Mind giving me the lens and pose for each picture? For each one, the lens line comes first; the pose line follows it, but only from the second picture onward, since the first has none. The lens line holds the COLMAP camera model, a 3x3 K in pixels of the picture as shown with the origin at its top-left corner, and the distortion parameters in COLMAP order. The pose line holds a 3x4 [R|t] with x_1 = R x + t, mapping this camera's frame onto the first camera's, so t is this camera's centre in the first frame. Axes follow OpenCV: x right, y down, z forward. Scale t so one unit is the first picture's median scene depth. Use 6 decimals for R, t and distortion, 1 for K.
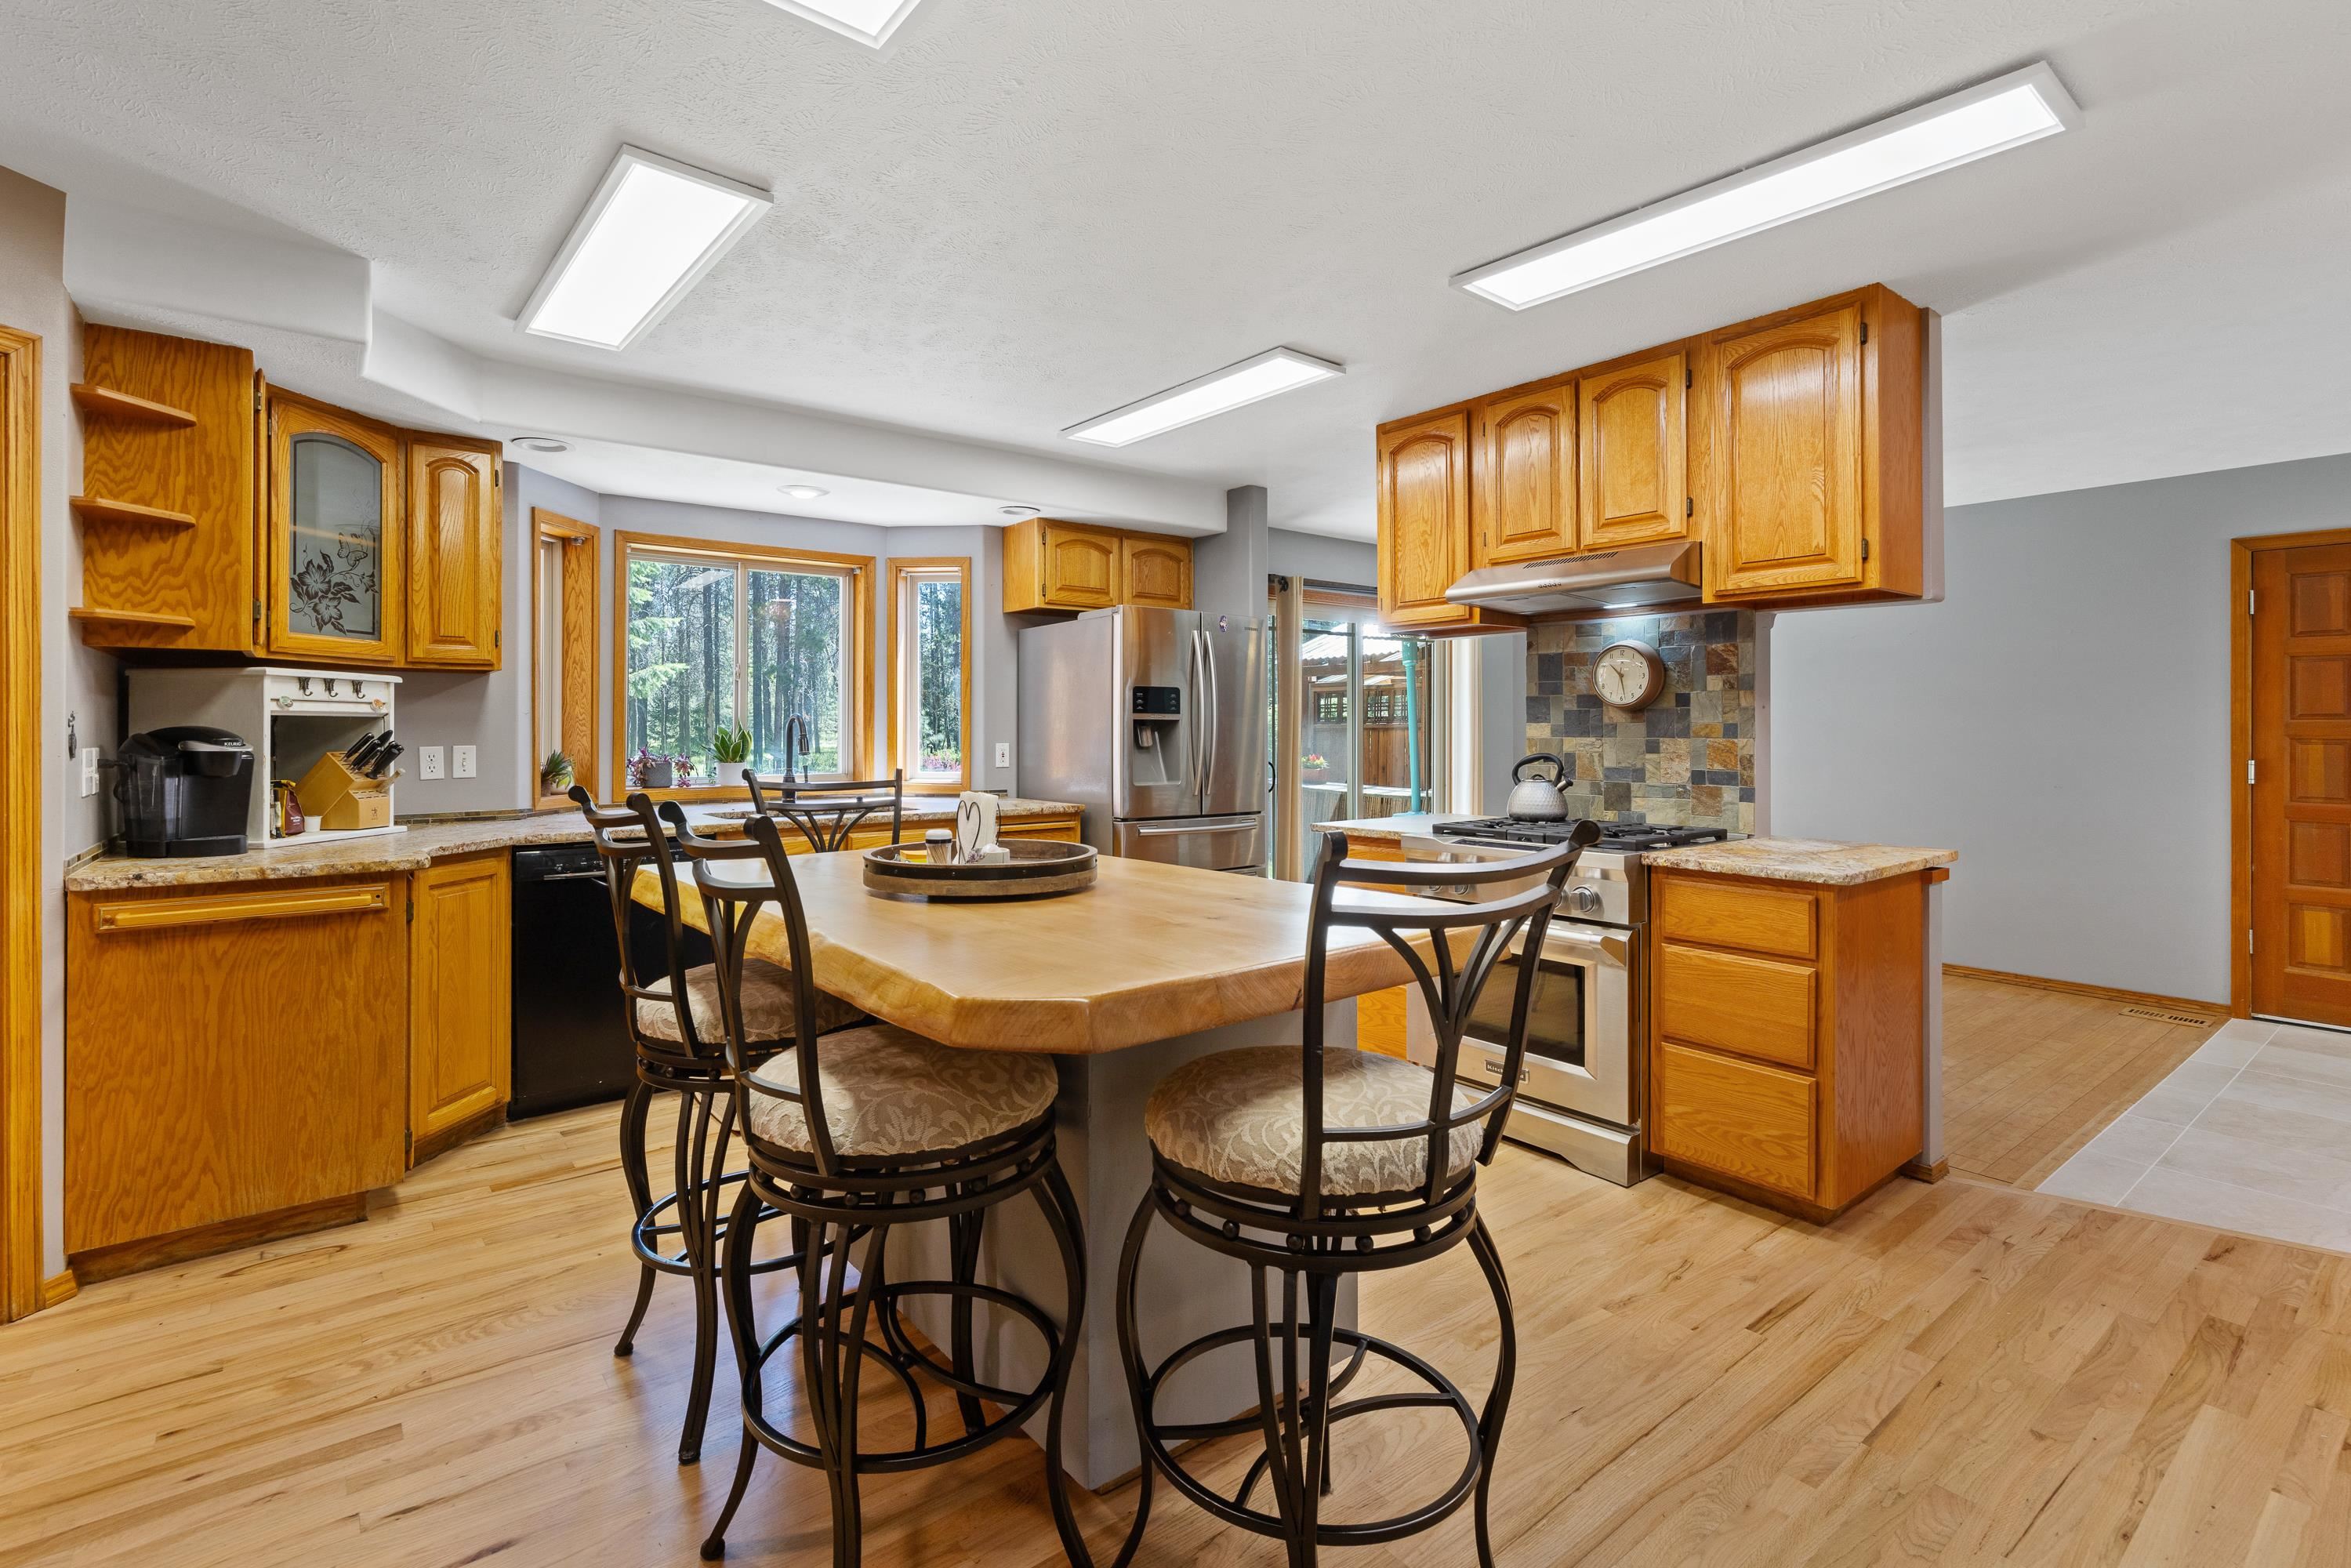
lens RADIAL K [[1075.8, 0, 1147.1], [0, 1075.8, 728.4], [0, 0, 1]] dist [0.000683, 0.000750]
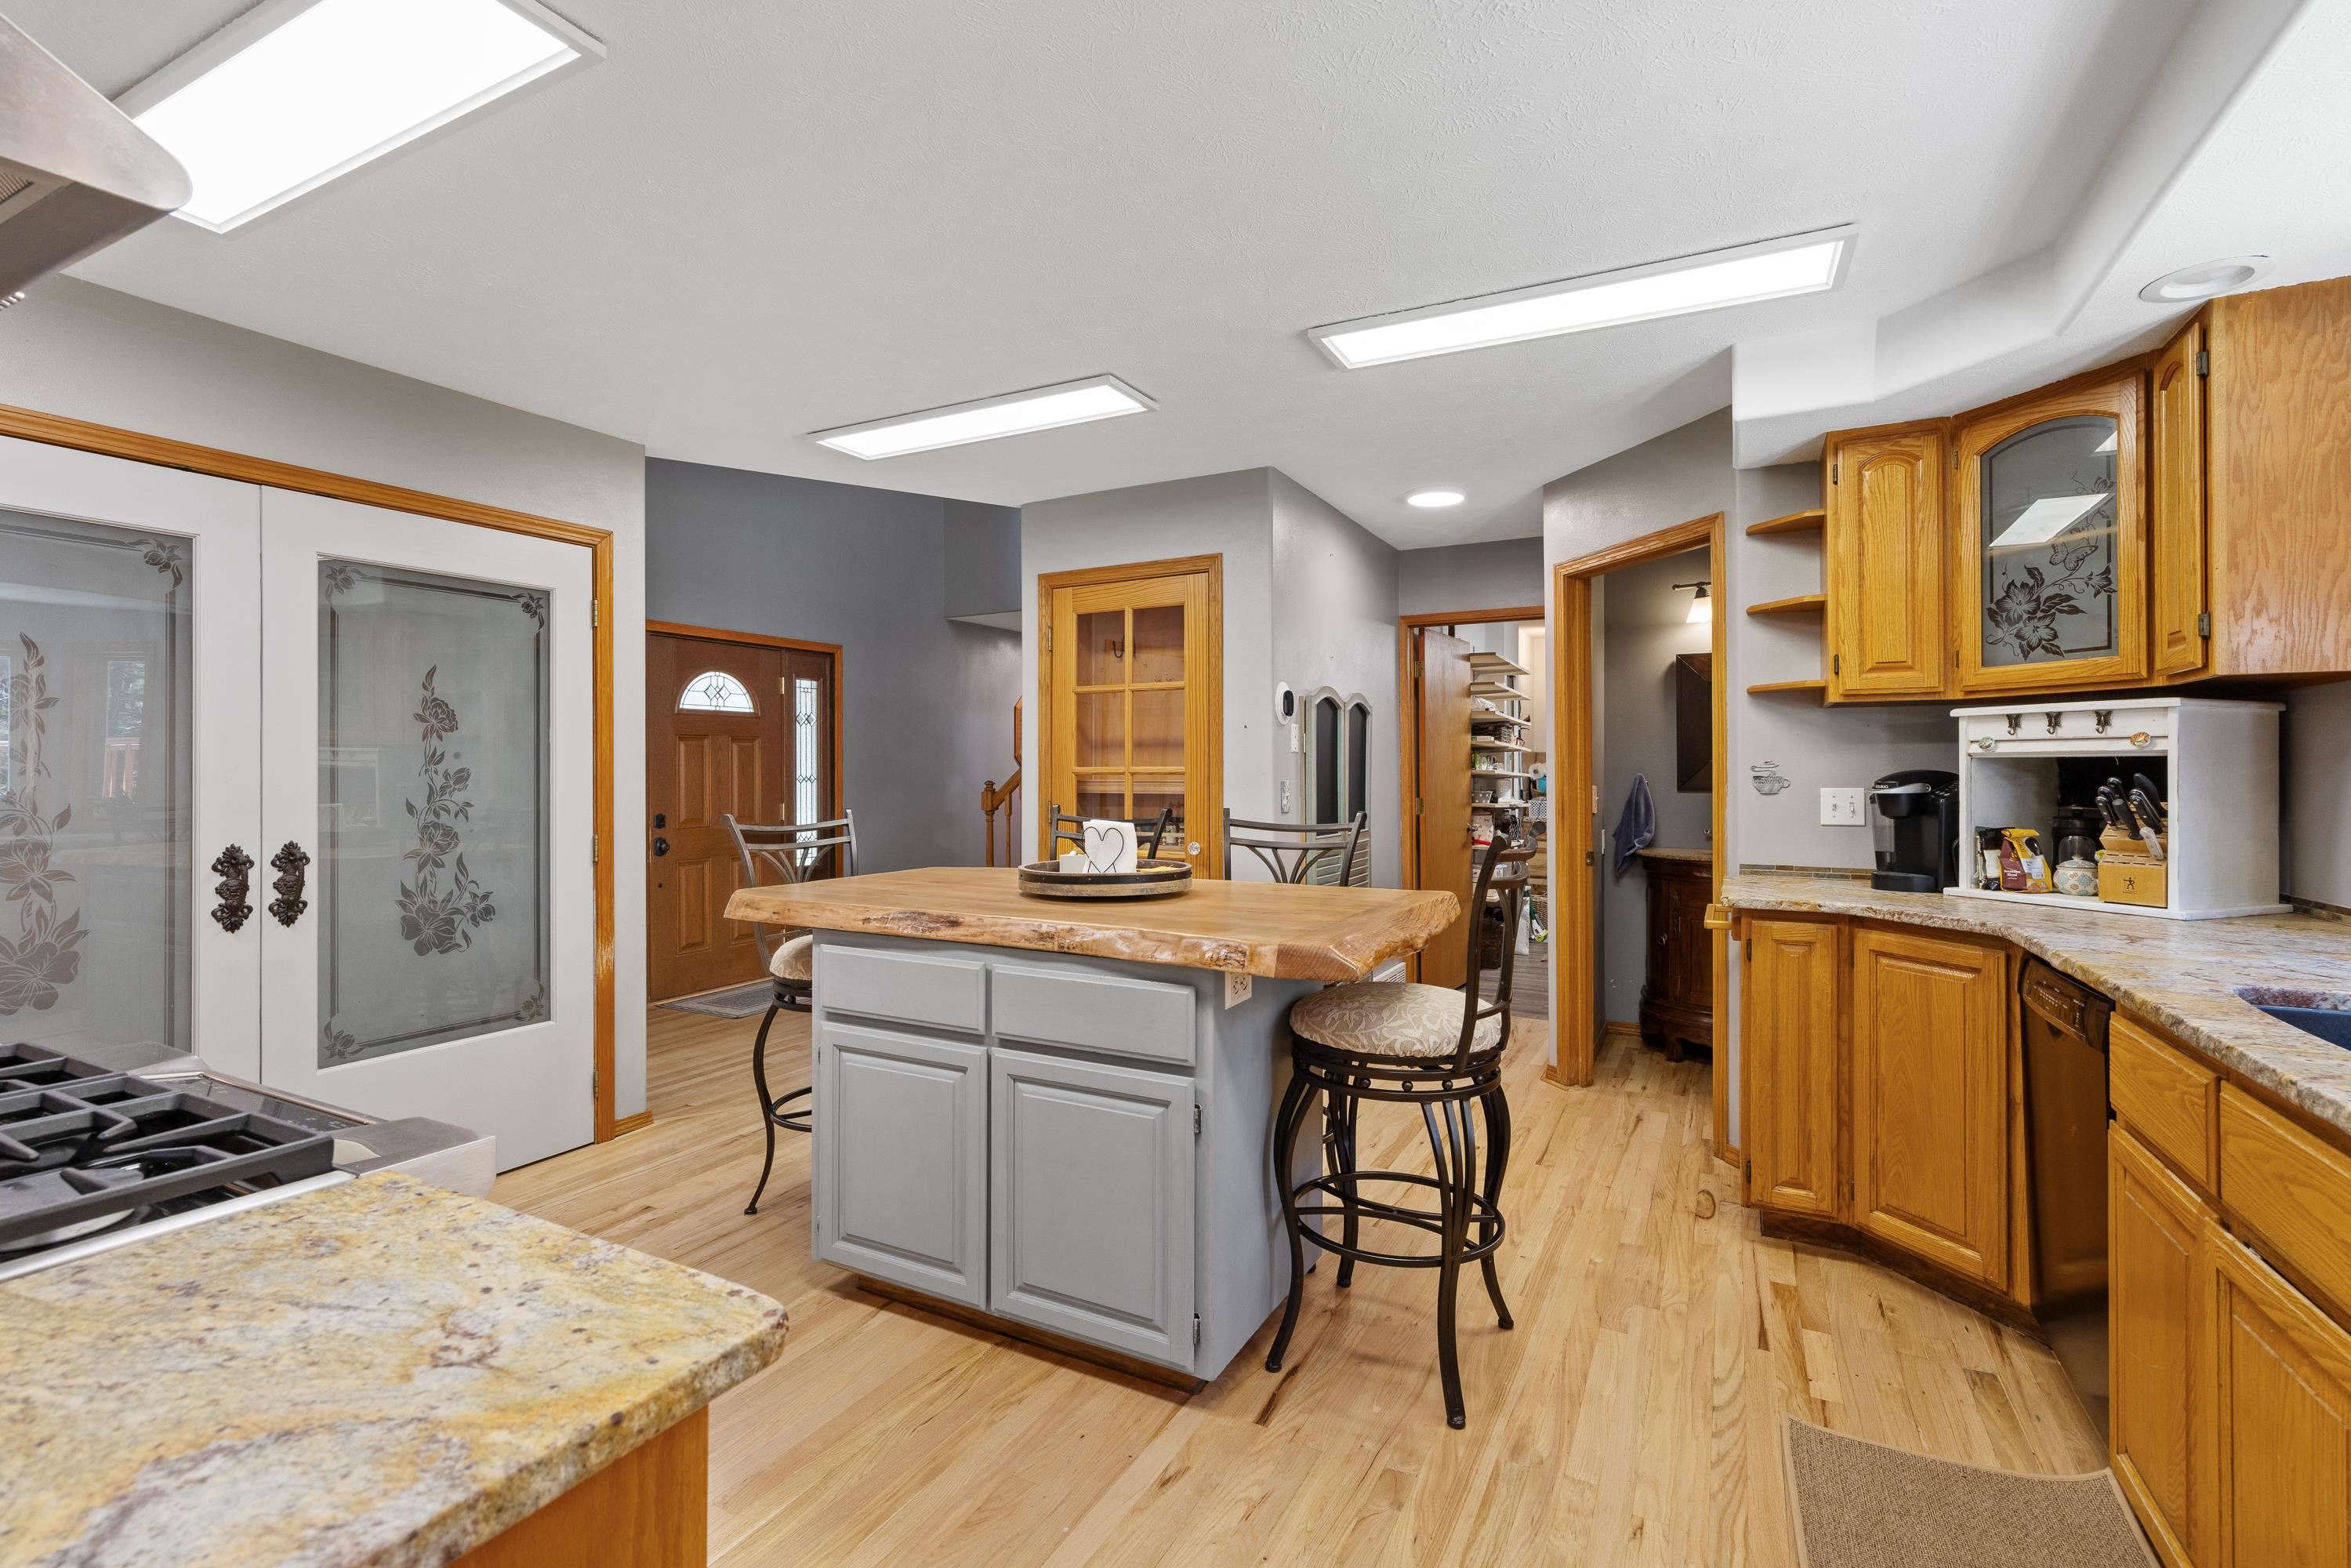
lens RADIAL K [[1058.0, 0, 1181.7], [0, 1058.0, 773.3], [0, 0, 1]] dist [0.004256, -0.001233]
pose [[-0.907254, -0.001325, -0.420580, 0.203156], [-0.002160, 0.999997, 0.001508, 0.001433], [0.420577, 0.002276, -0.907254, 1.486178]]
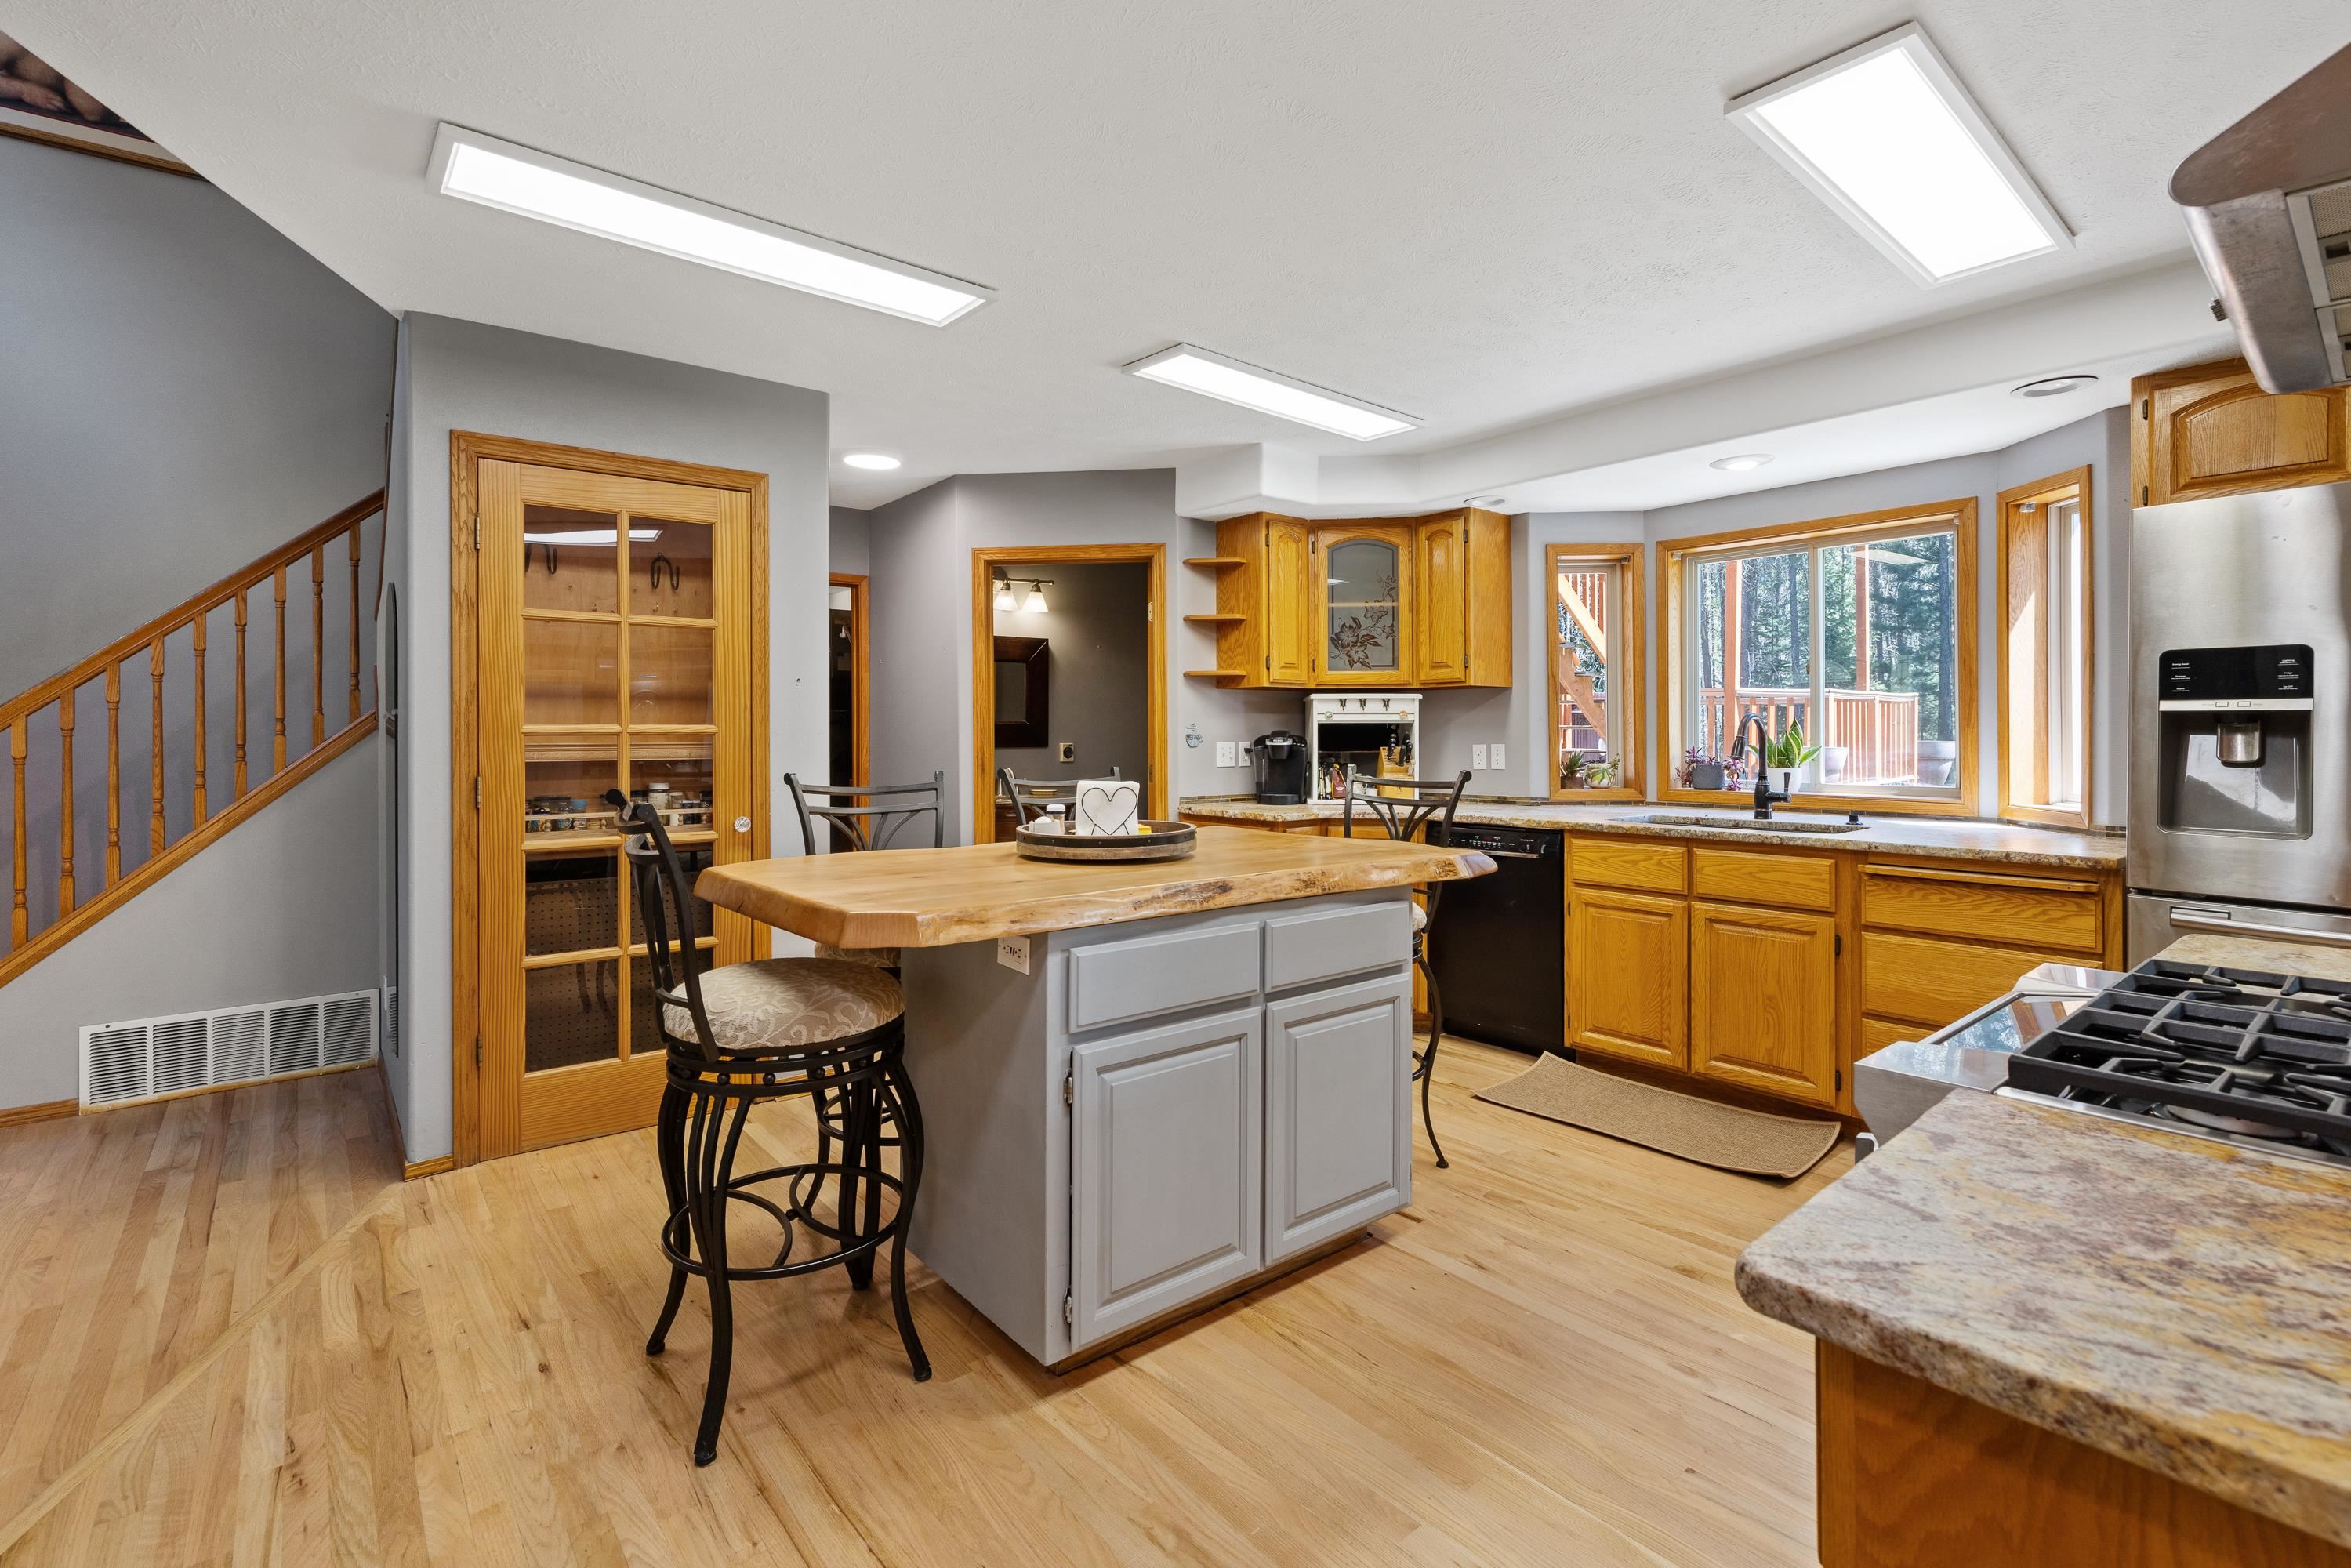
lens RADIAL K [[1058.0, 0, 1167.7], [0, 1058.0, 733.4], [0, 0, 1]] dist [0.004256, -0.001233]
pose [[0.030766, -0.001735, -0.999525, 0.739885], [0.000813, 0.999998, -0.001711, 0.005431], [0.999526, -0.000760, 0.030767, 0.689270]]
